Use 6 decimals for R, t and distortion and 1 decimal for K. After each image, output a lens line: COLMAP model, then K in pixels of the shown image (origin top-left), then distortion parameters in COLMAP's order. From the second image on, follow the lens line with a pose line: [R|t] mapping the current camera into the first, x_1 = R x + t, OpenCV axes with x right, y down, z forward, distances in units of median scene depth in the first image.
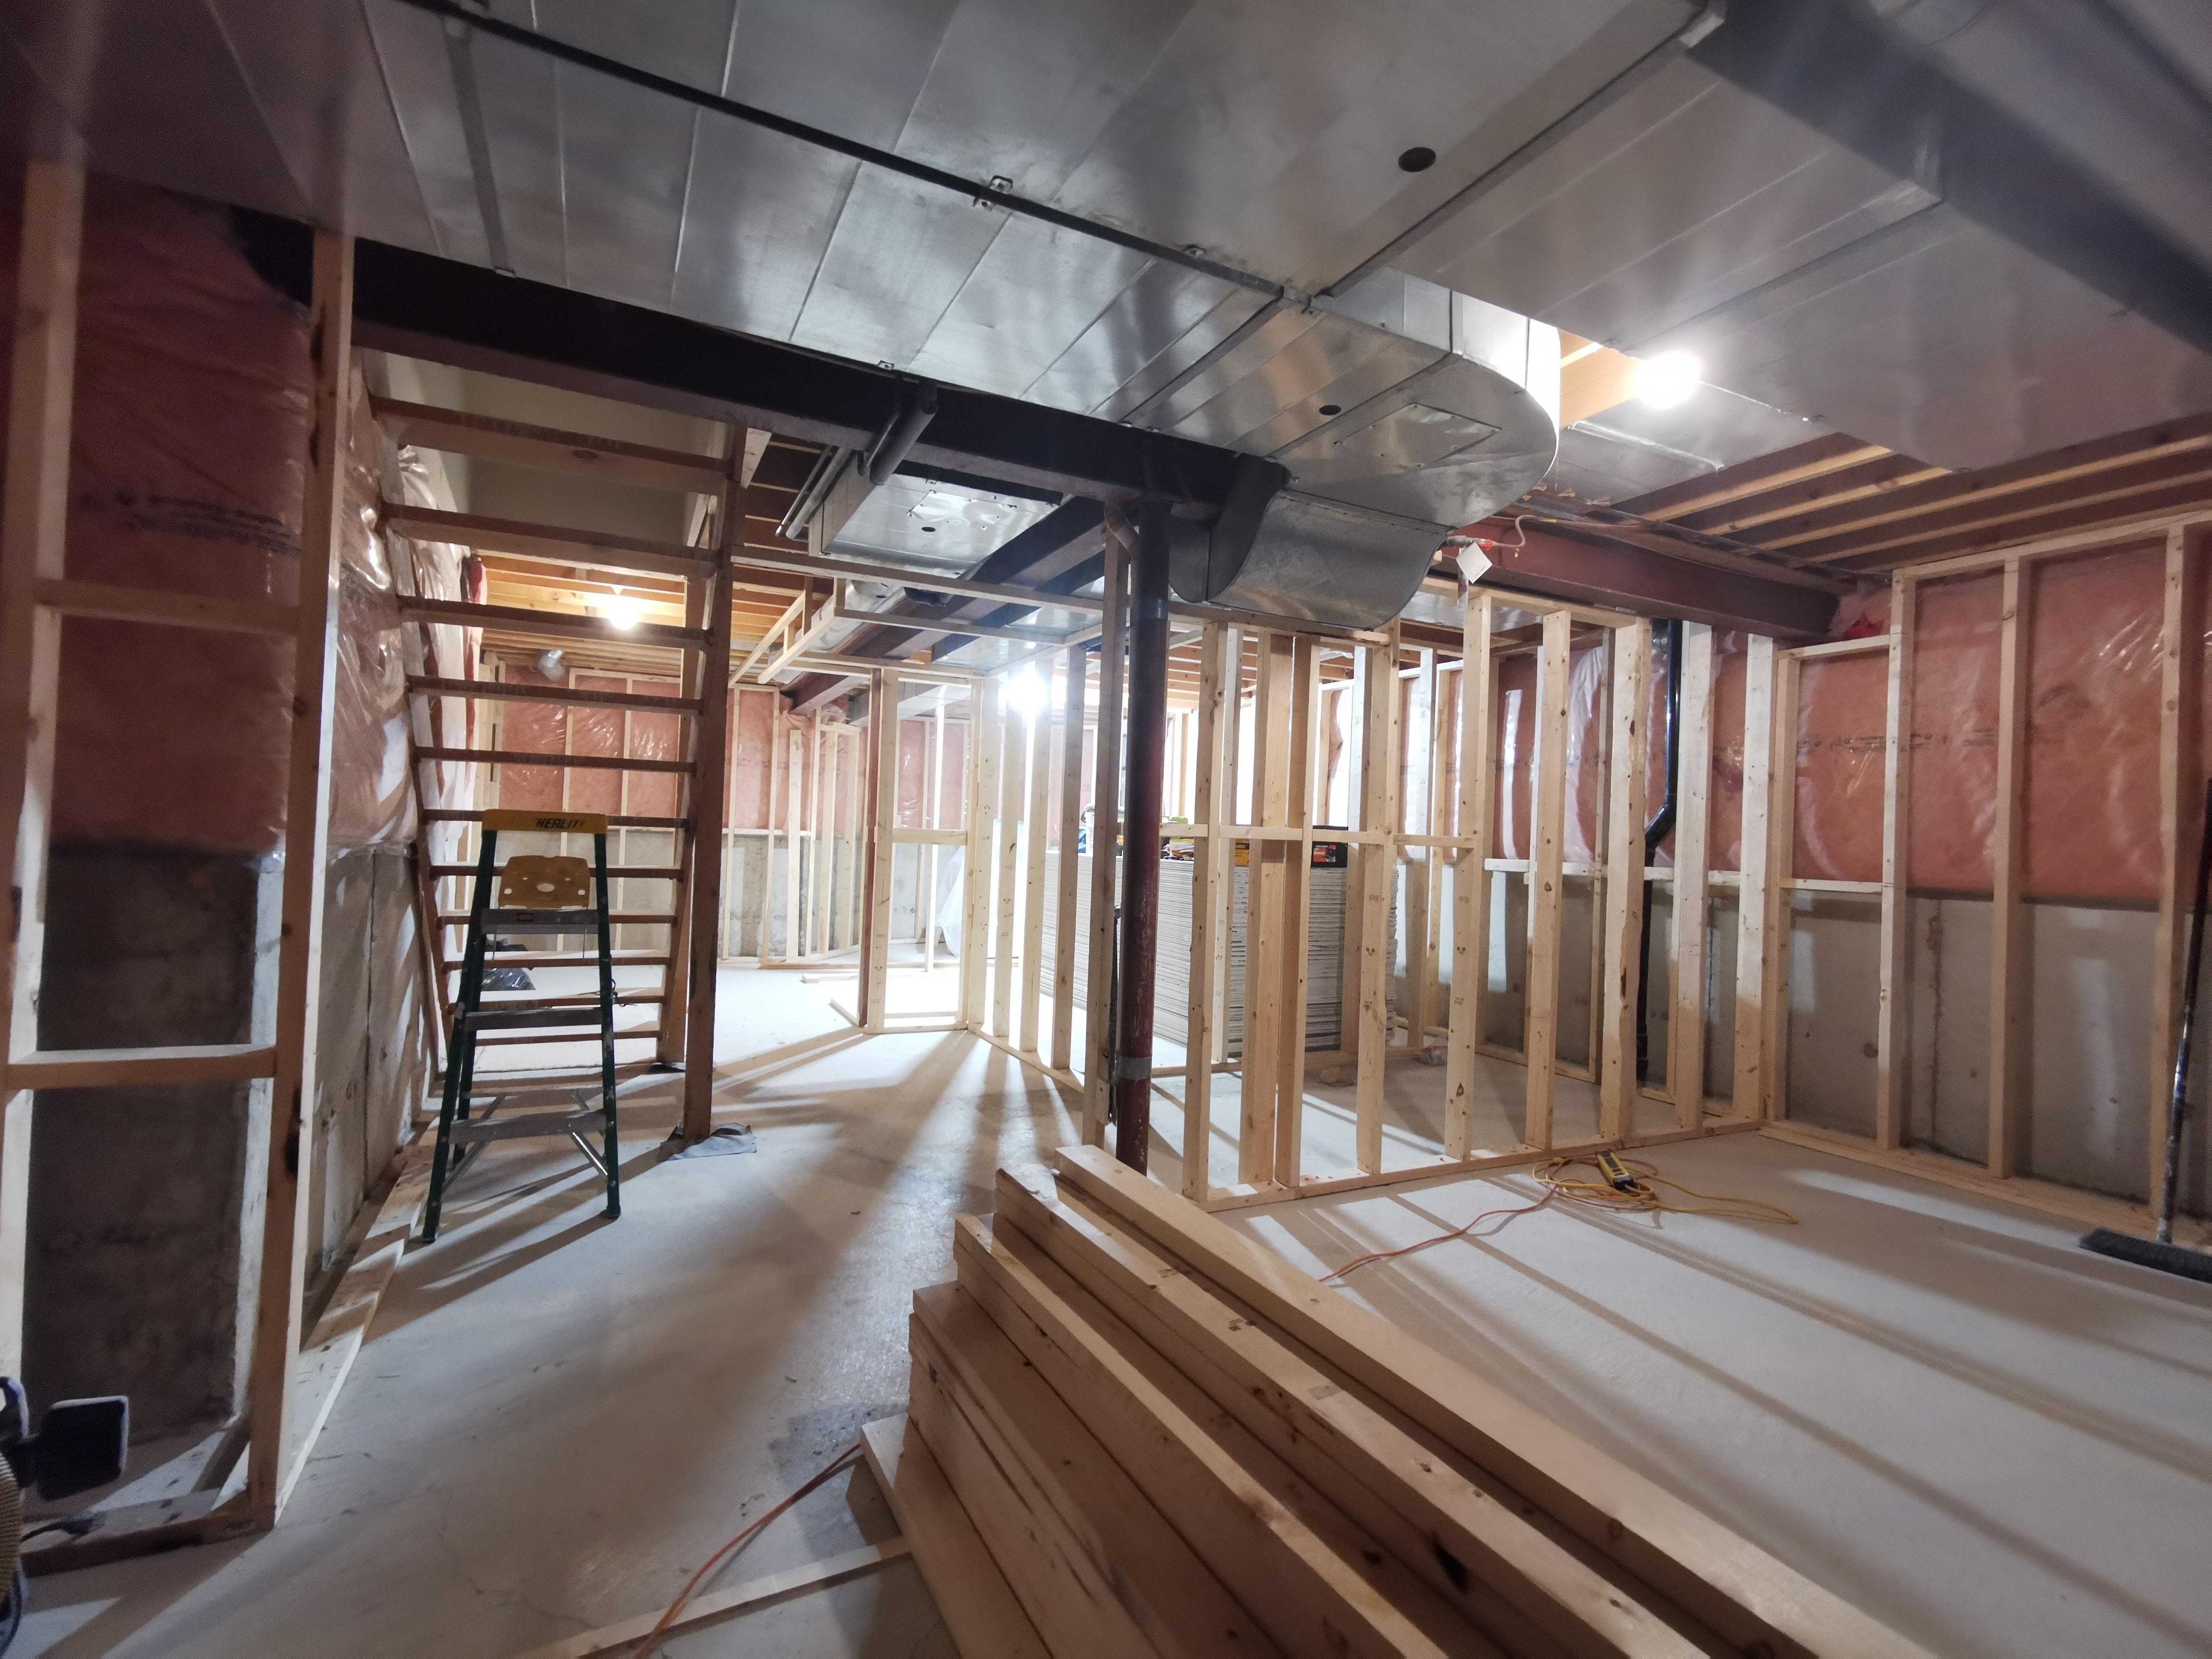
lens RADIAL K [[1018.9, 0, 1102.8], [0, 1018.9, 824.3], [0, 0, 1]] dist [0.002323, 0.000965]
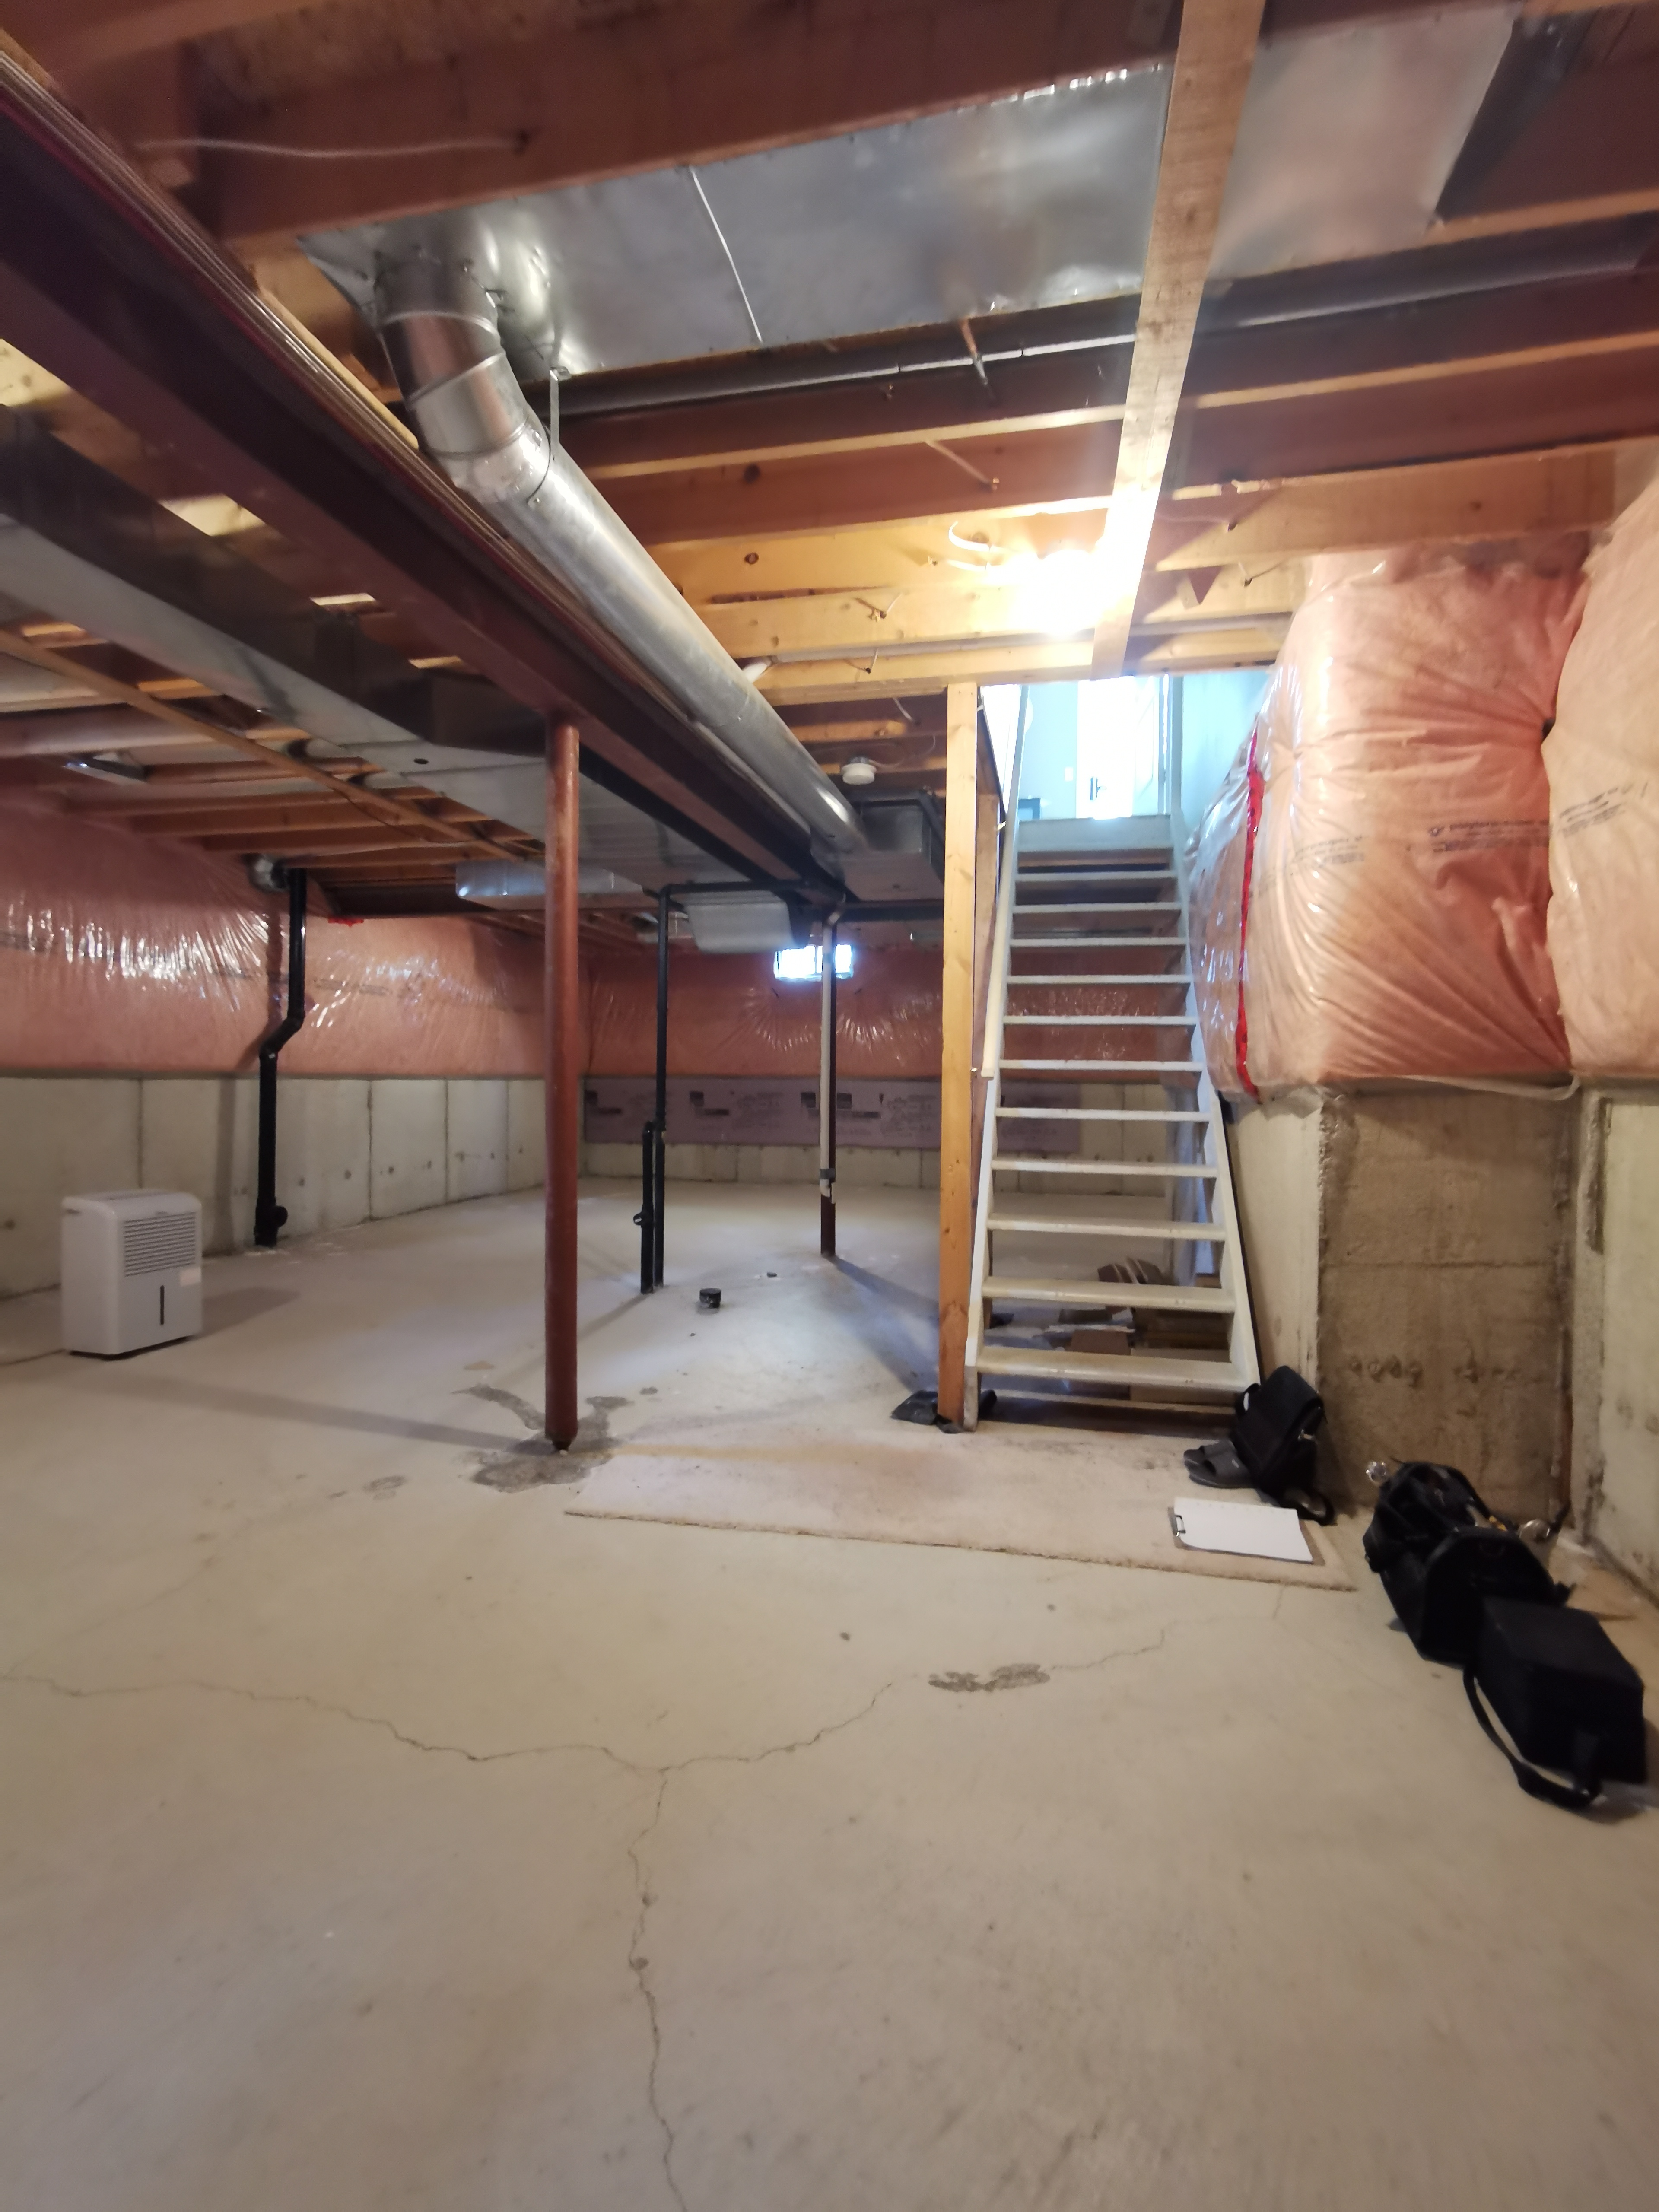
lens RADIAL K [[1018.9, 0, 829.5], [0, 1018.9, 1106.0], [0, 0, 1]] dist [0.002323, 0.000965]
pose [[-0.775004, -0.060476, 0.629056, -1.380288], [-0.045712, 0.998168, 0.039644, 0.017518], [-0.630301, 0.001969, -0.776348, 2.793027]]
